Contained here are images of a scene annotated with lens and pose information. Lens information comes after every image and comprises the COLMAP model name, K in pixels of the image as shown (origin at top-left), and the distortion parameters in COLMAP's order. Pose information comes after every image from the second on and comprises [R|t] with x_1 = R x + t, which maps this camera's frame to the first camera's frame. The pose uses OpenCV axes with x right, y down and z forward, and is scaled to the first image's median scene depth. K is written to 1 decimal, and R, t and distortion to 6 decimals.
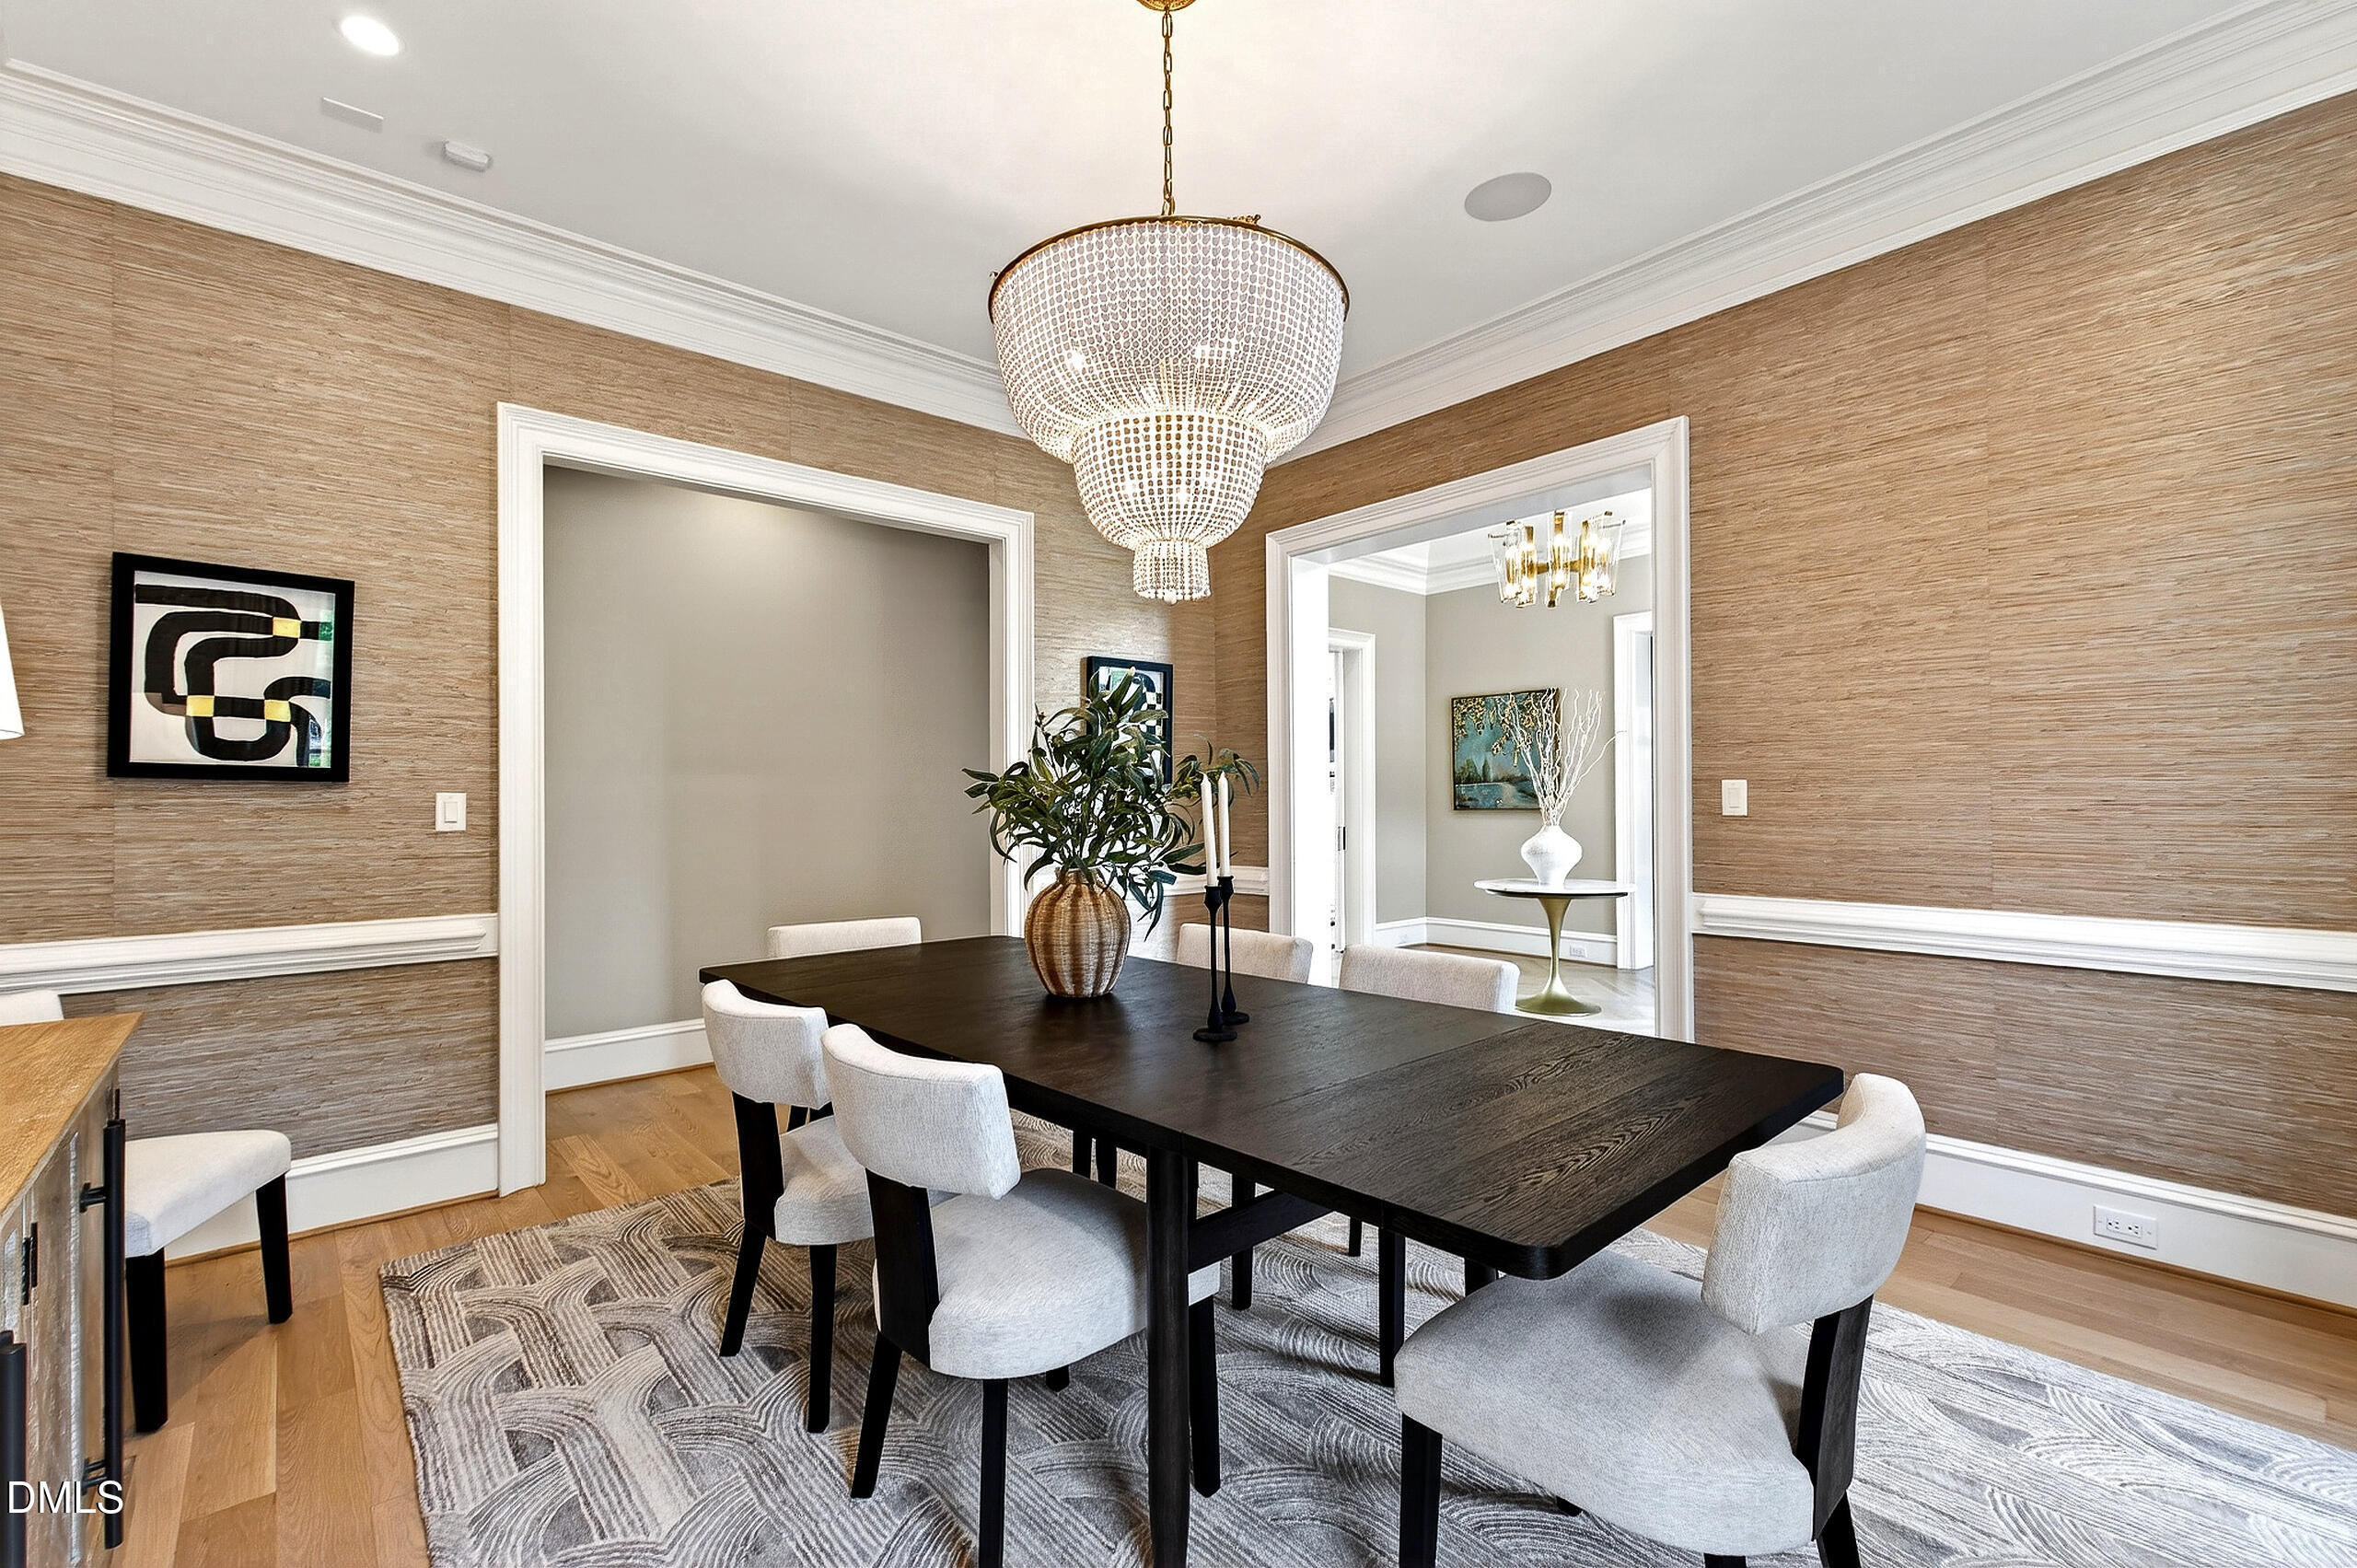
lens RADIAL K [[1037.5, 0, 1191.4], [0, 1037.5, 794.8], [0, 0, 1]] dist [0.002295, 0.000235]
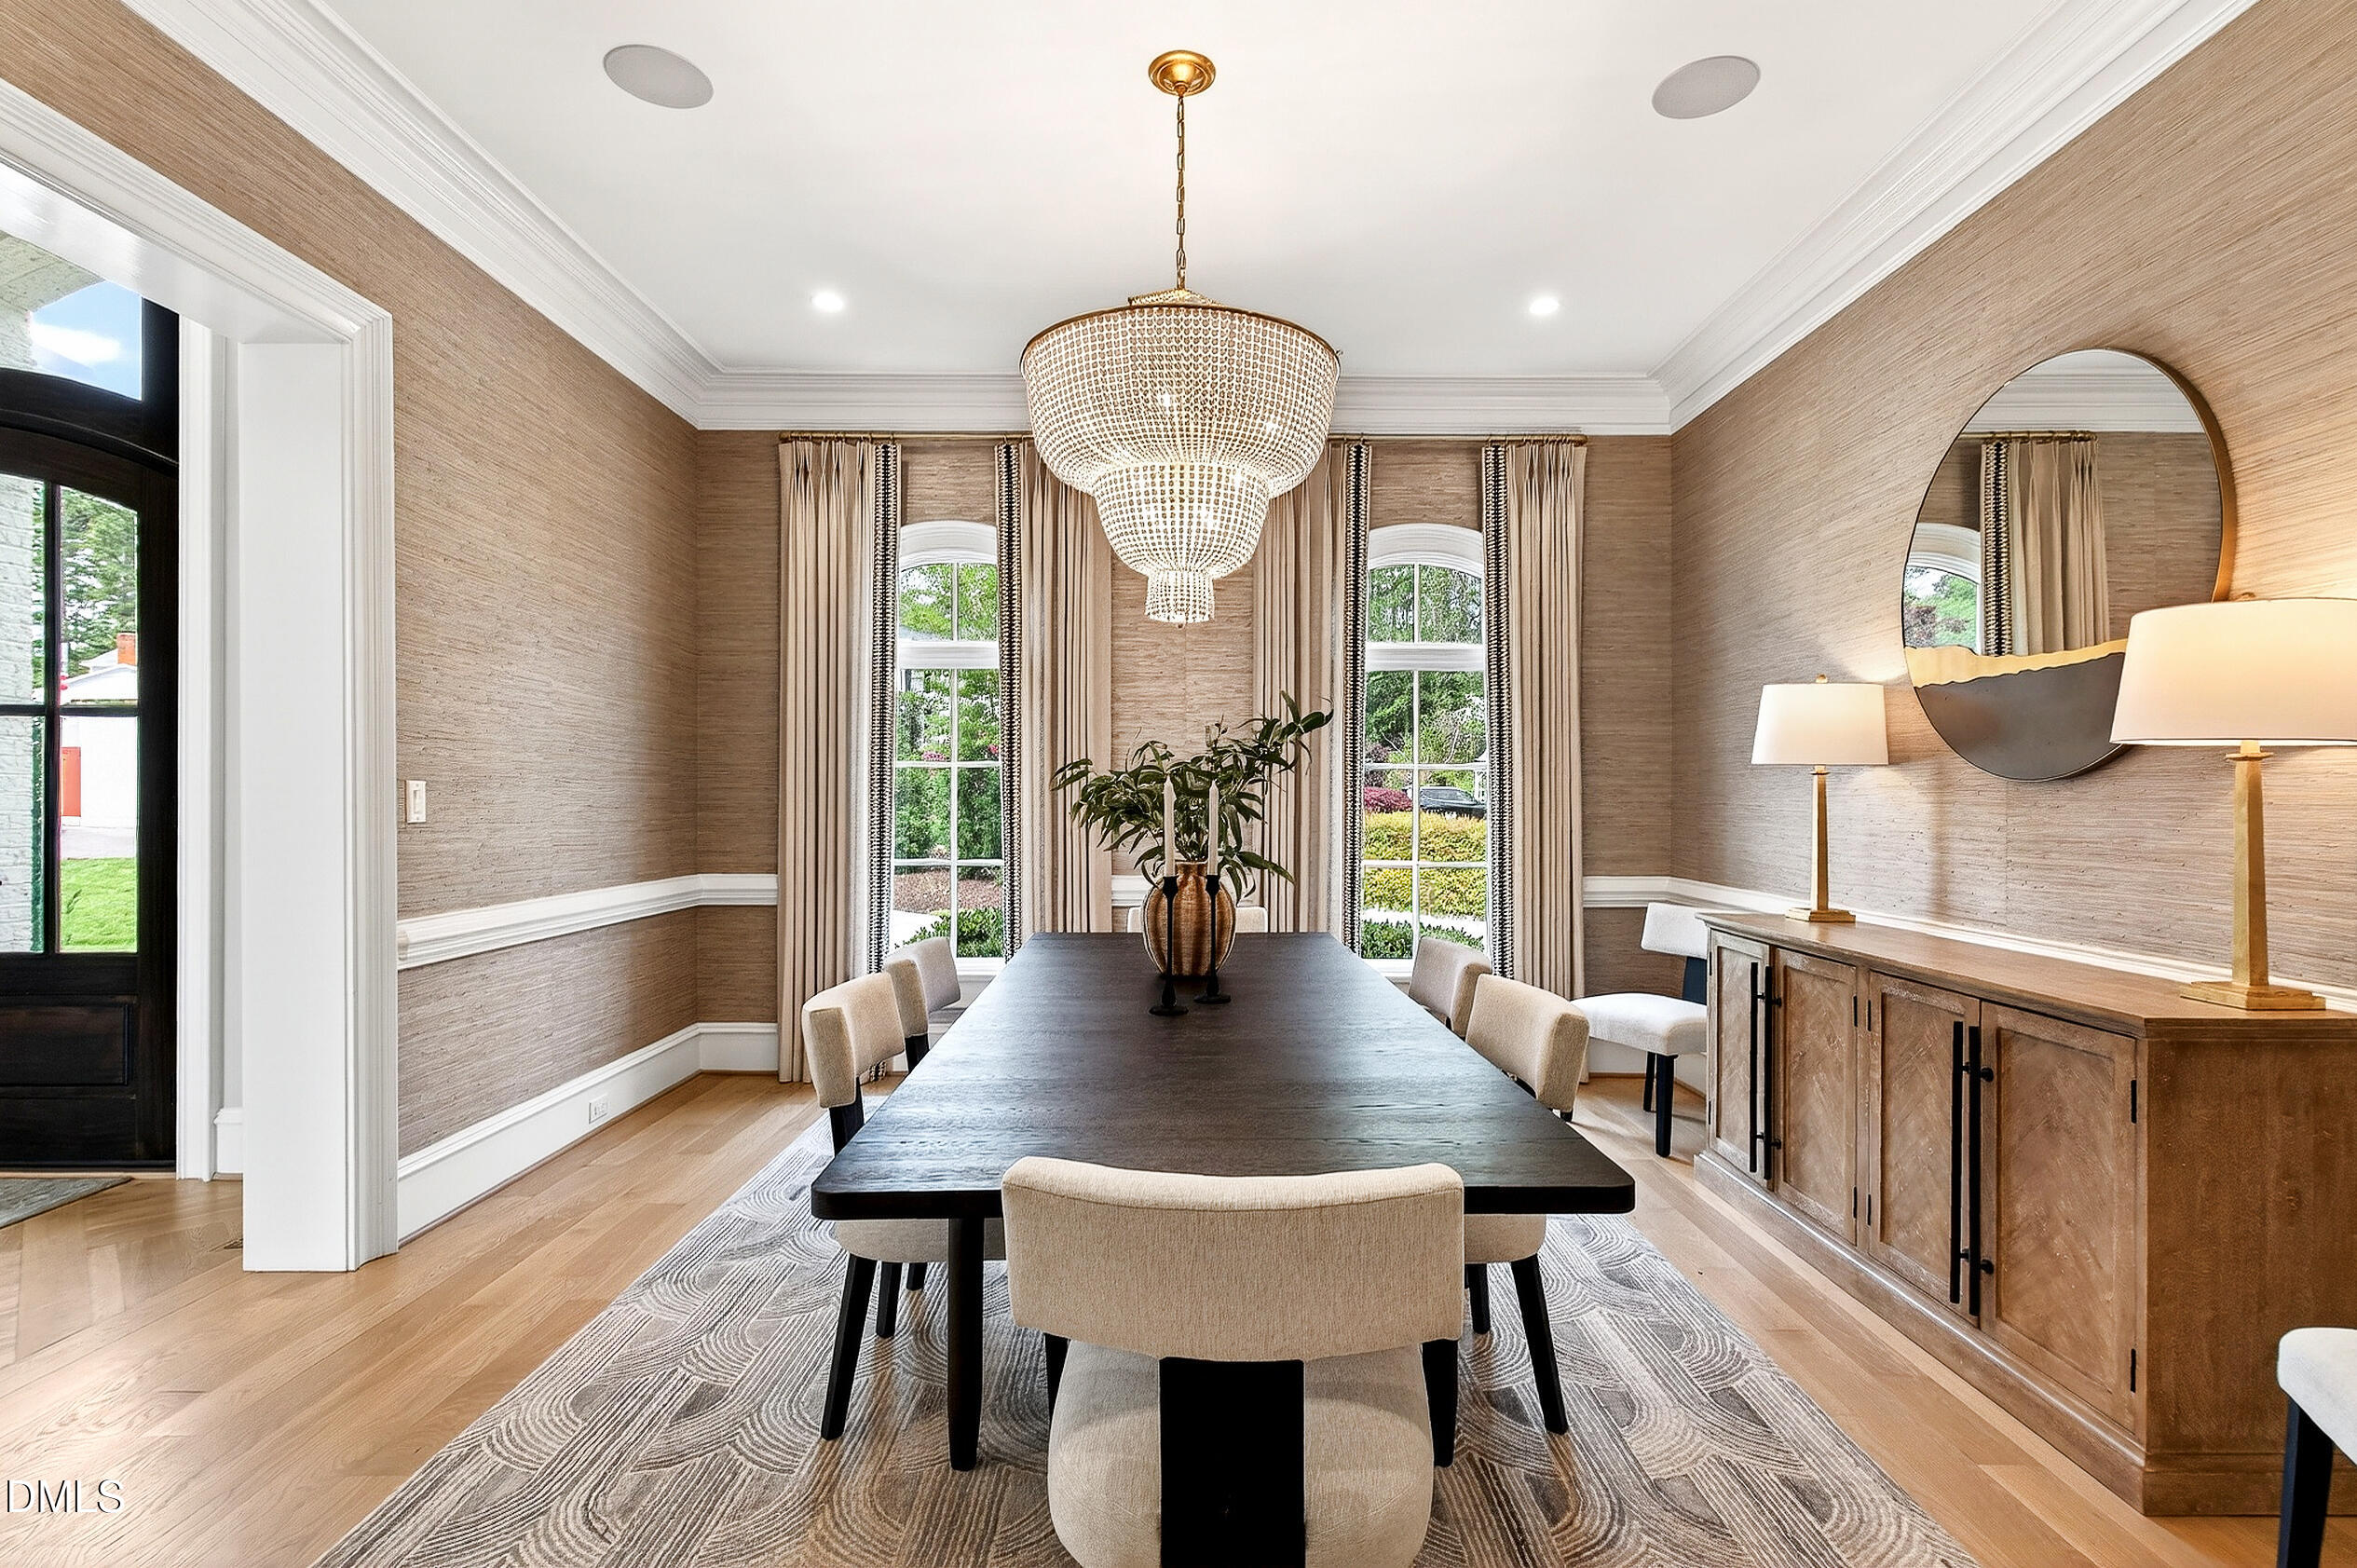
lens RADIAL K [[1119.8, 0, 1191.5], [0, 1119.8, 798.4], [0, 0, 1]] dist [0.000794, 0.000117]
pose [[-0.743972, 0.005287, 0.668190, -0.594880], [0.002923, 0.999985, -0.004658, 0.006578], [-0.668204, -0.001513, -0.743976, 1.341522]]
